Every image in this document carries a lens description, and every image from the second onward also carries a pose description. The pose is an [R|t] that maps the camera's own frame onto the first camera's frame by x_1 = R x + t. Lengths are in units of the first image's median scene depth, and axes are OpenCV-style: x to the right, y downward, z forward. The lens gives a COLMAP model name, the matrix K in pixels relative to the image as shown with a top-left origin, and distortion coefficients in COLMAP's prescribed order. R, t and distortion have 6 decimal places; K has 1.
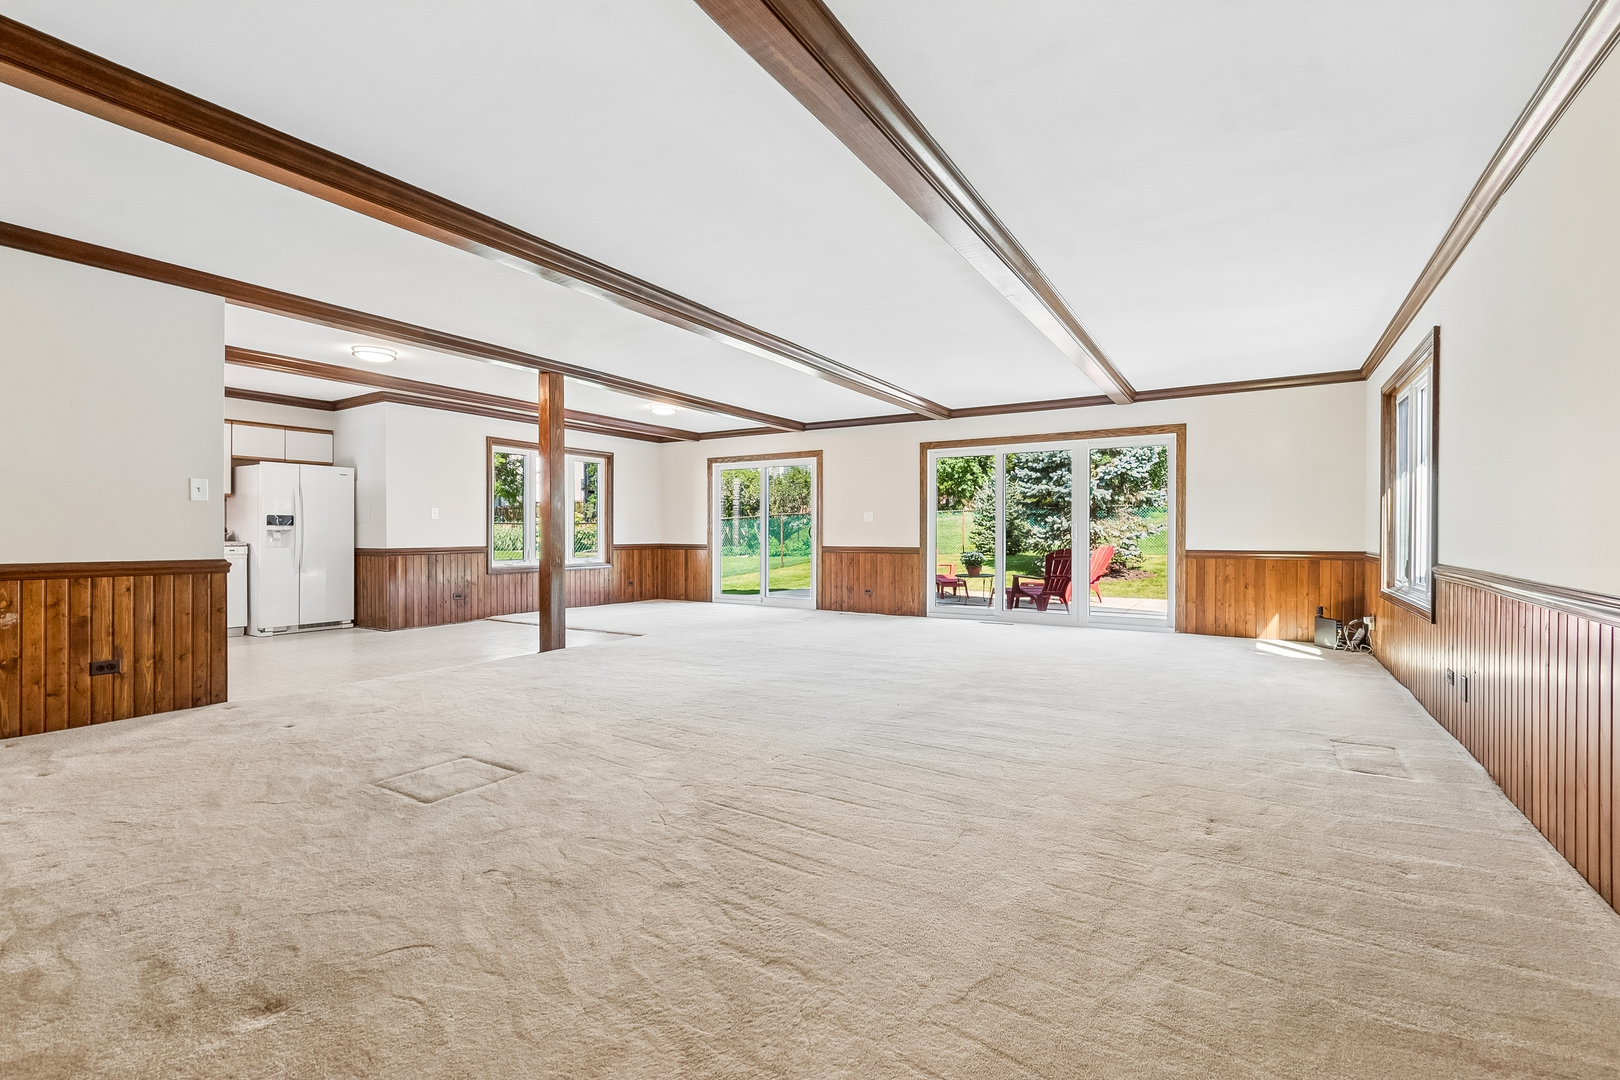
lens RADIAL K [[719.2, 0, 812.1], [0, 719.2, 534.2], [0, 0, 1]] dist [0.005513, -0.002285]
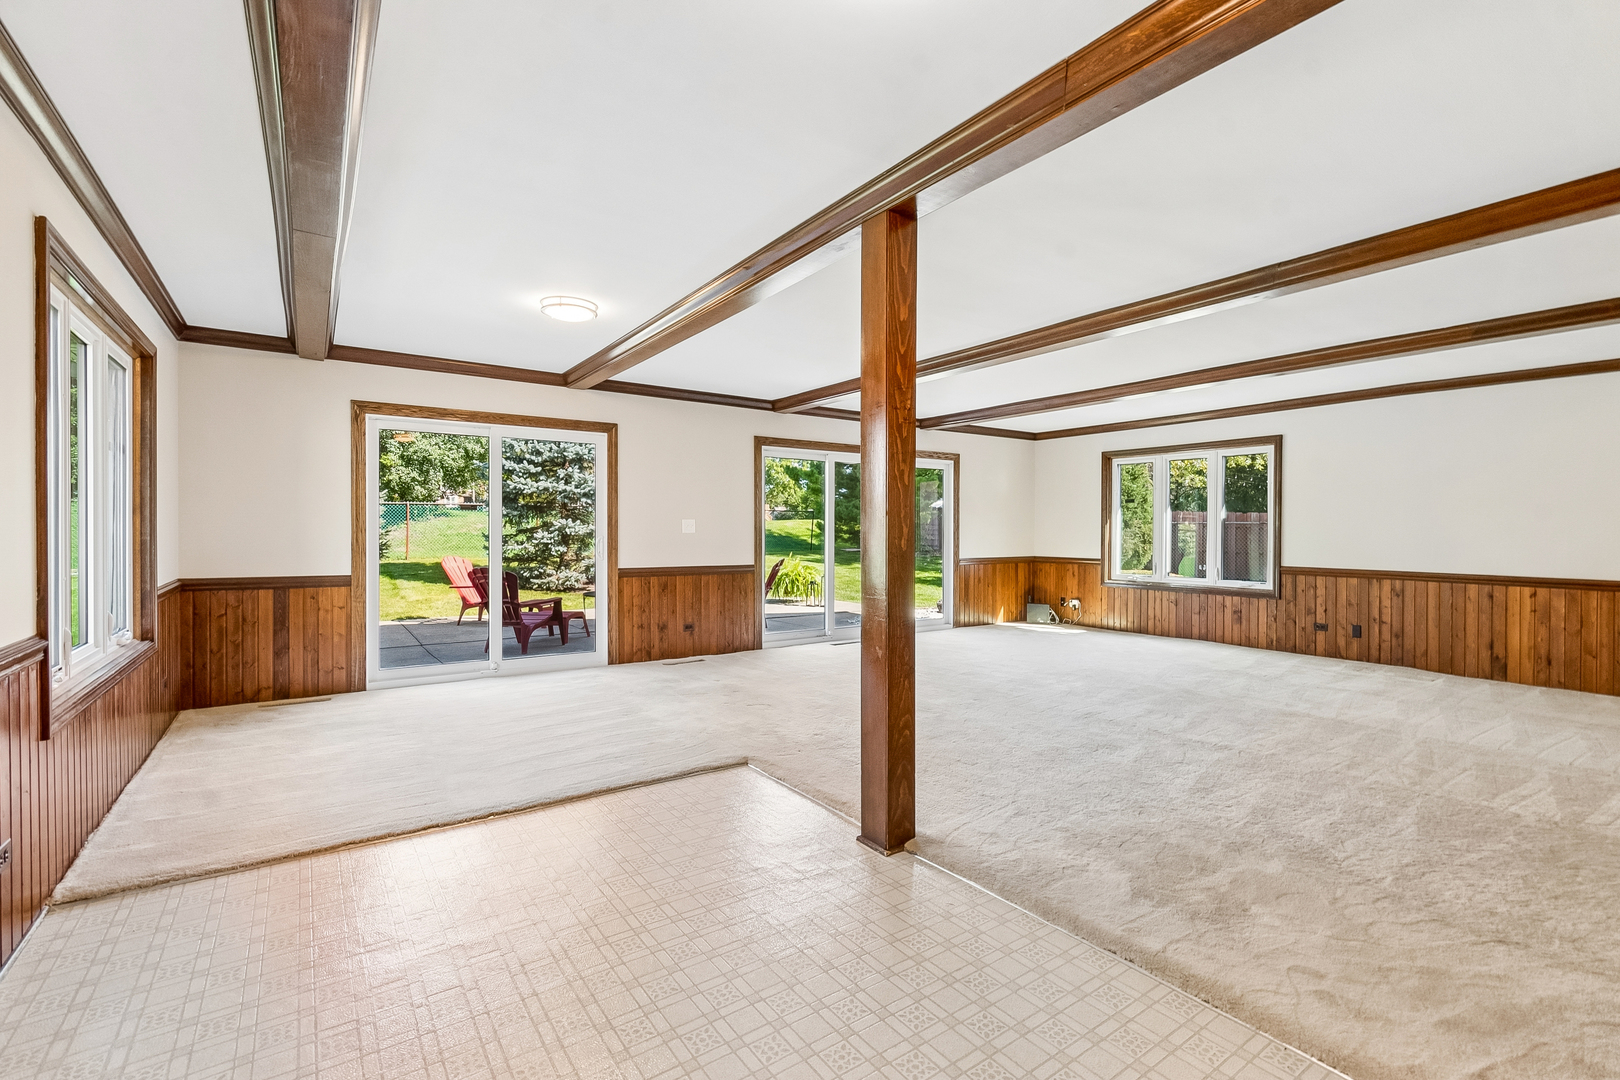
lens RADIAL K [[719.2, 0, 813.1], [0, 719.2, 538.8], [0, 0, 1]] dist [0.005513, -0.002285]
pose [[0.394338, -0.010855, 0.918901, -0.554067], [-0.003108, 0.999909, 0.013146, -0.021430], [-0.918960, -0.008040, 0.394268, 0.599989]]
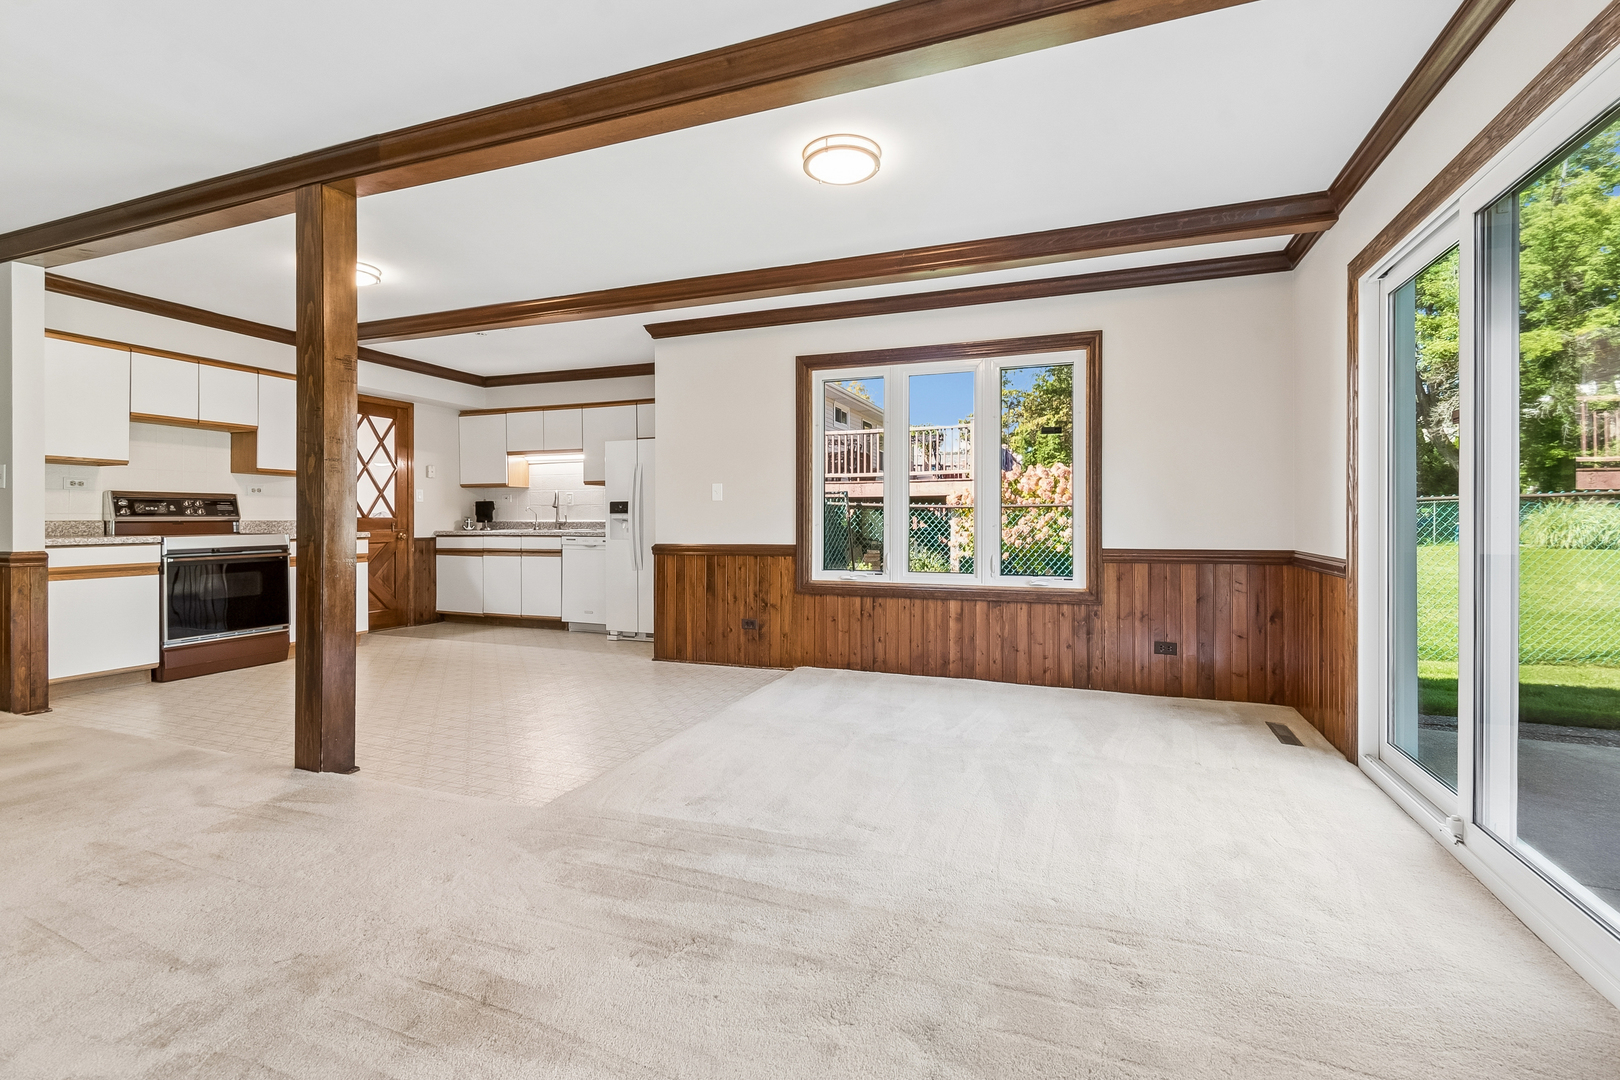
lens RADIAL K [[719.2, 0, 811.3], [0, 719.2, 524.4], [0, 0, 1]] dist [0.005513, -0.002285]
pose [[0.185854, 0.003336, -0.982572, 0.115178], [0.001071, 0.999993, 0.003598, -0.001697], [0.982577, -0.001722, 0.185849, 0.854339]]
